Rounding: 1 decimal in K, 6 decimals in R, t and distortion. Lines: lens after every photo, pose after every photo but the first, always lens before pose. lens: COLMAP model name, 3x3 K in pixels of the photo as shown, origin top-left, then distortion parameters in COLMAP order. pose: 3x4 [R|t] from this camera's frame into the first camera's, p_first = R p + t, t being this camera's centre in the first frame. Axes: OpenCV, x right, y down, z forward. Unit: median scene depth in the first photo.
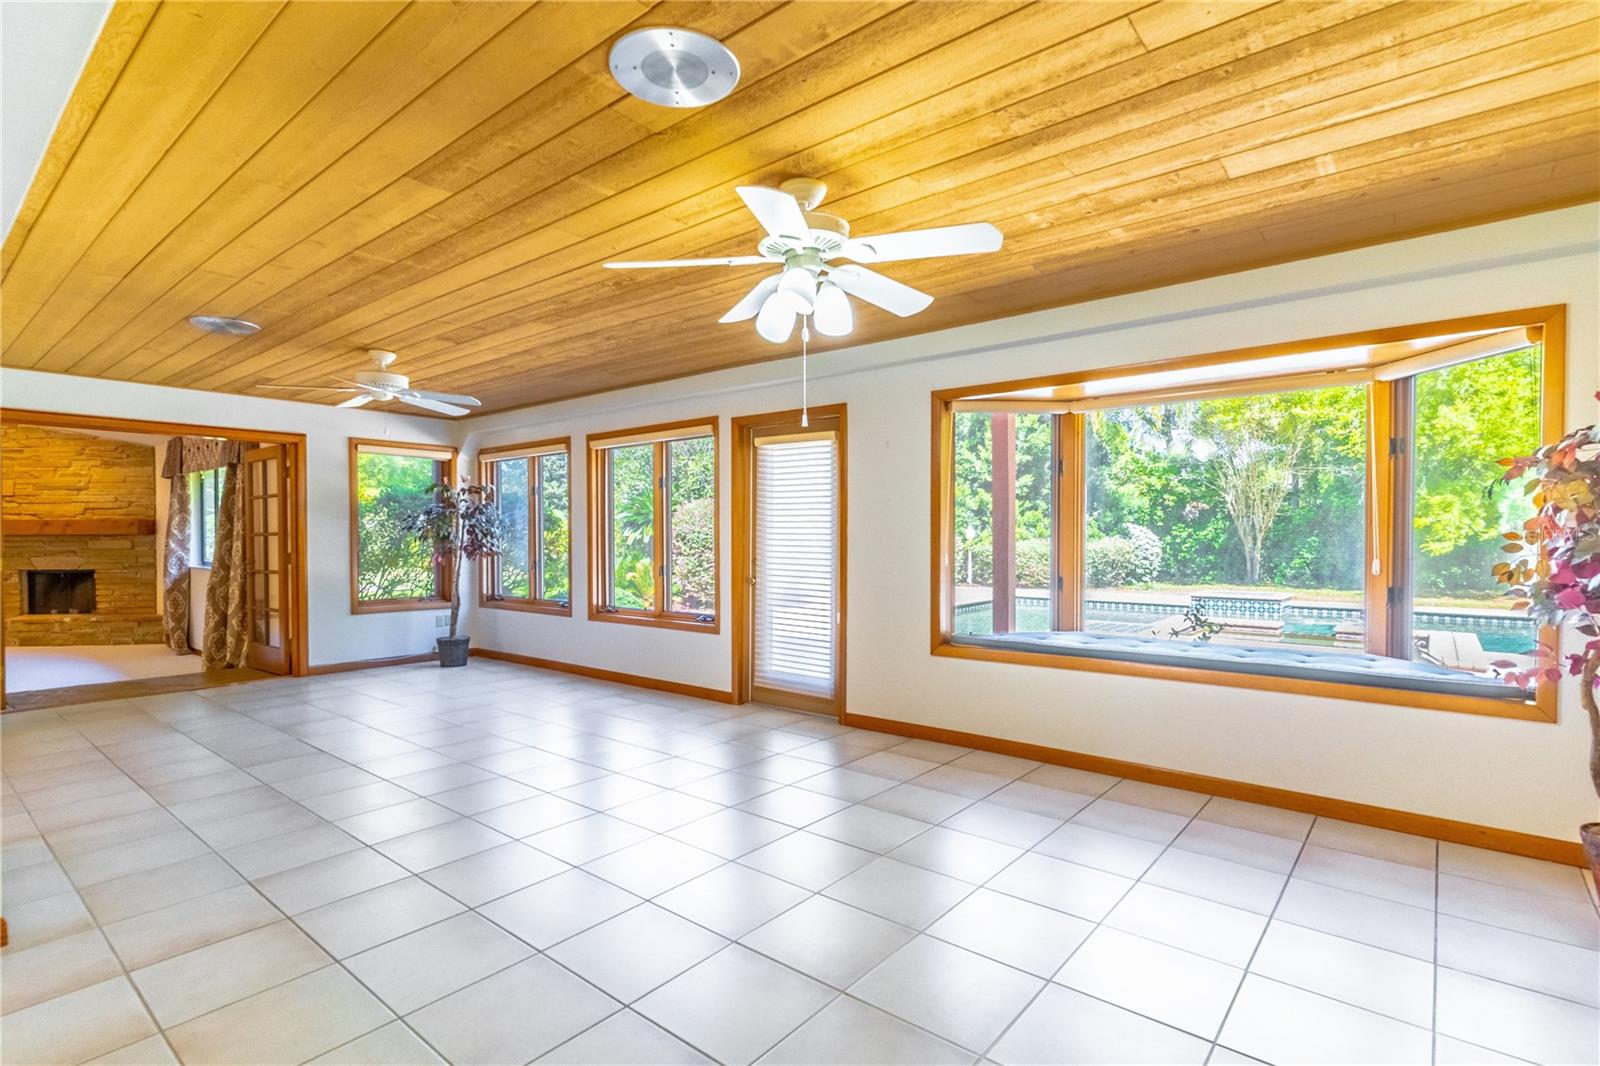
lens RADIAL K [[773.3, 0, 800.6], [0, 773.3, 543.0], [0, 0, 1]] dist [0.000654, 0.000100]
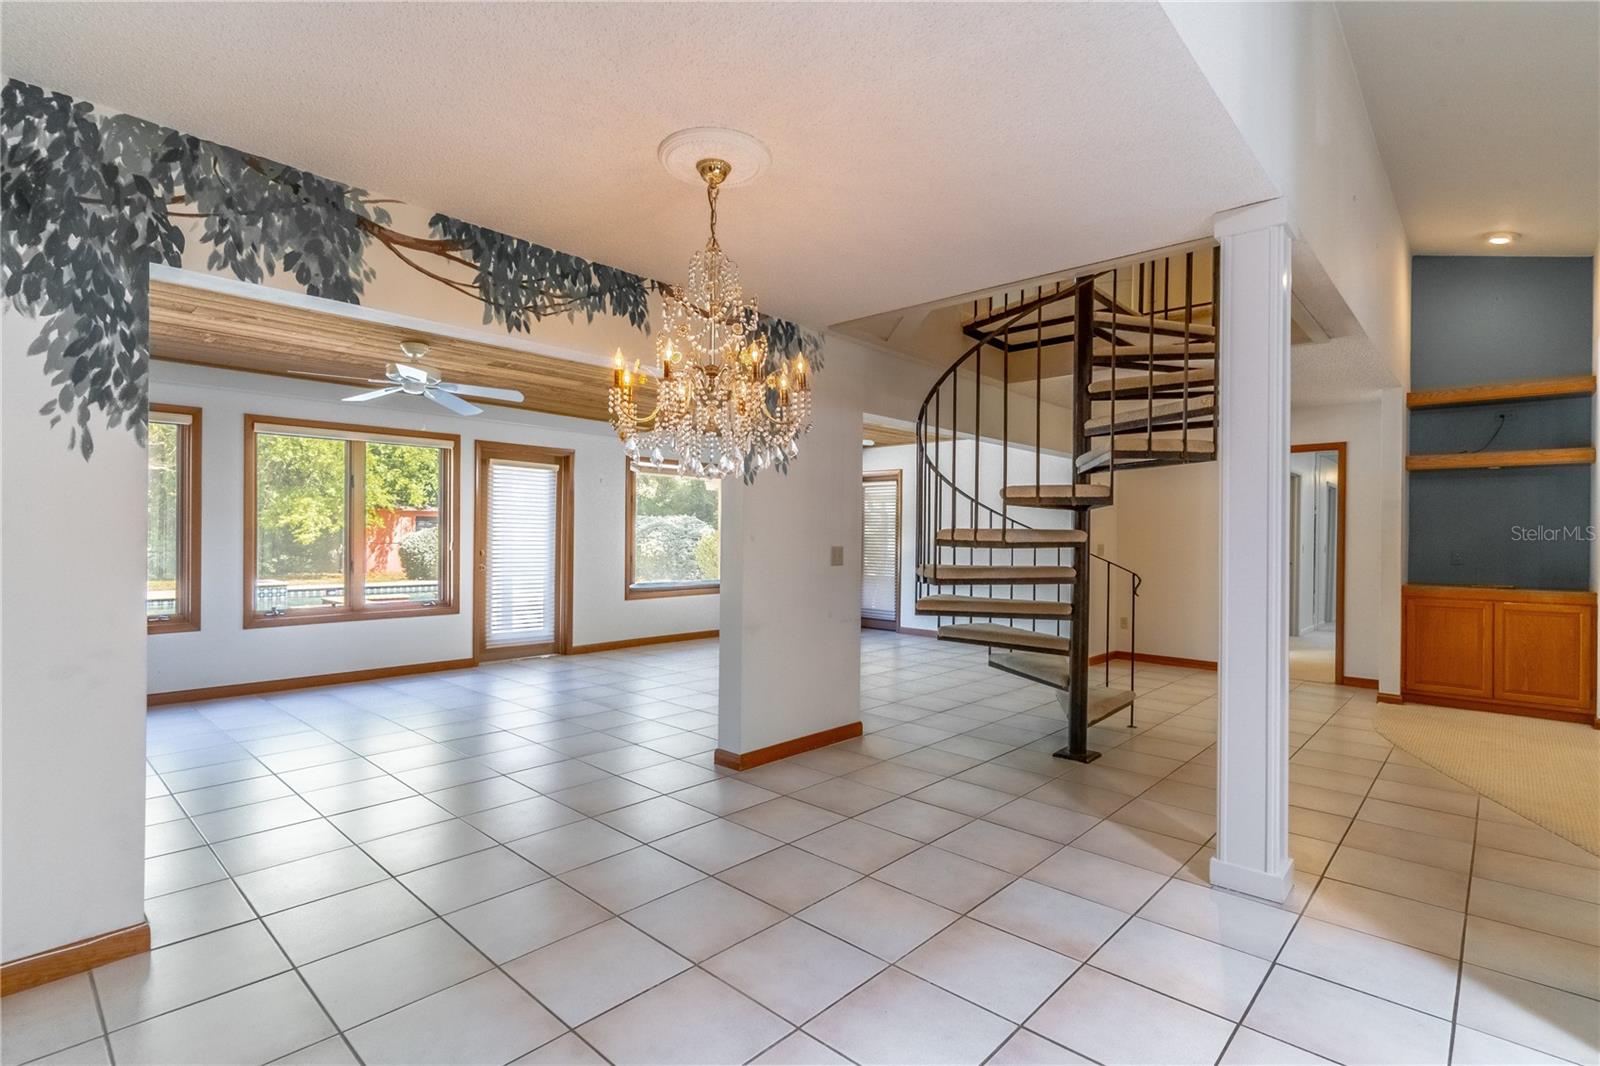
lens RADIAL K [[773.3, 0, 800.6], [0, 773.3, 543.0], [0, 0, 1]] dist [0.000654, 0.000100]
pose [[0.062549, -0.011364, 0.997977, -1.324404], [-0.002506, 0.999930, 0.011544, -0.011879], [-0.998039, -0.003223, 0.062516, 0.377288]]
